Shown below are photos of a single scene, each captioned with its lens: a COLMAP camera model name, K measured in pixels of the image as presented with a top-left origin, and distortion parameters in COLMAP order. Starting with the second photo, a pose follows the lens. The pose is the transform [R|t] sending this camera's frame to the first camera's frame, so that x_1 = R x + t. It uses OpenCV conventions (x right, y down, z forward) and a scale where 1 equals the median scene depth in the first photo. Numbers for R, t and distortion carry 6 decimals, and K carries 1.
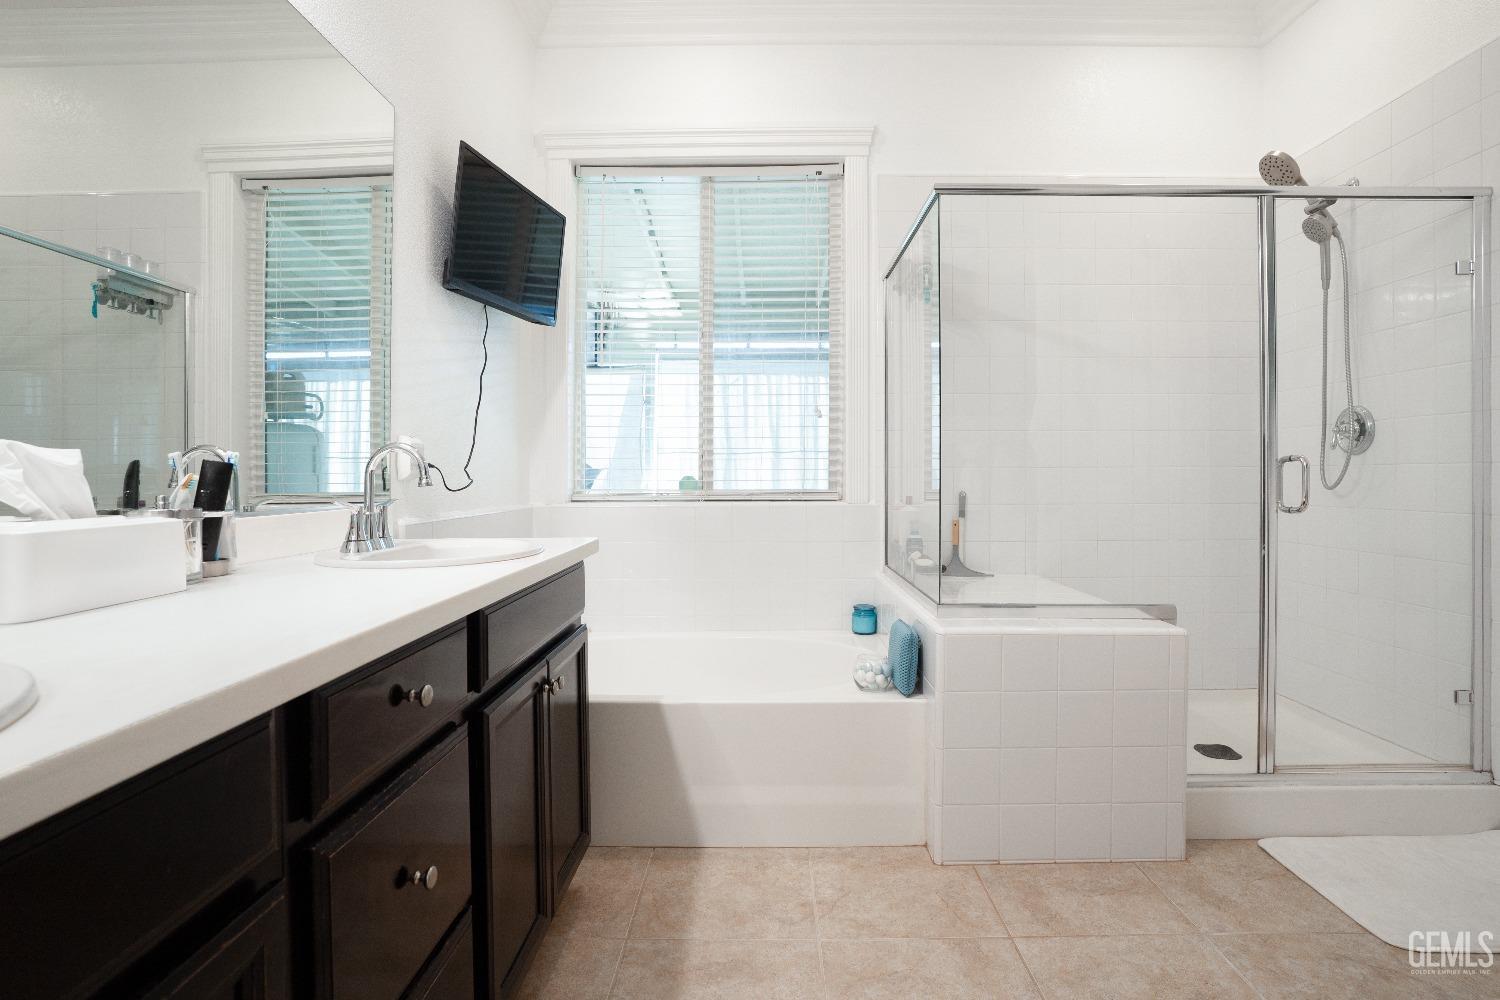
lens RADIAL K [[744.7, 0, 754.6], [0, 744.7, 495.3], [0, 0, 1]] dist [-0.072077, 0.030976]
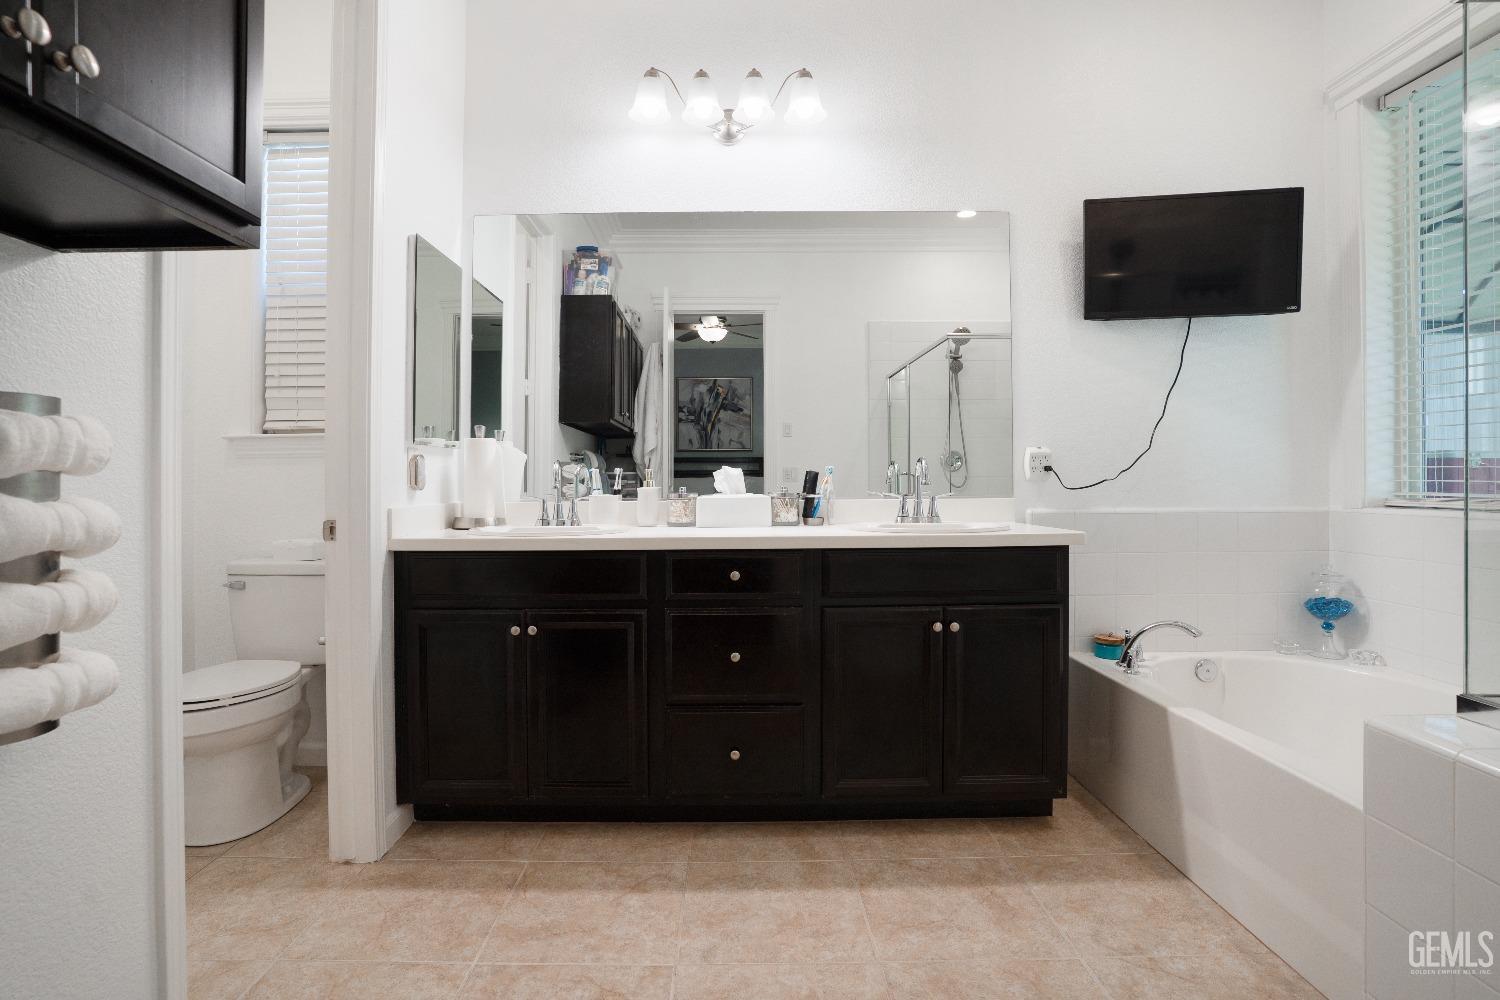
lens RADIAL K [[744.7, 0, 754.6], [0, 744.7, 495.3], [0, 0, 1]] dist [-0.072077, 0.030976]
pose [[0.030821, 0.018302, -0.999357, 0.891885], [-0.017806, 0.999684, 0.017758, -0.008322], [0.999366, 0.017247, 0.031137, 0.464096]]
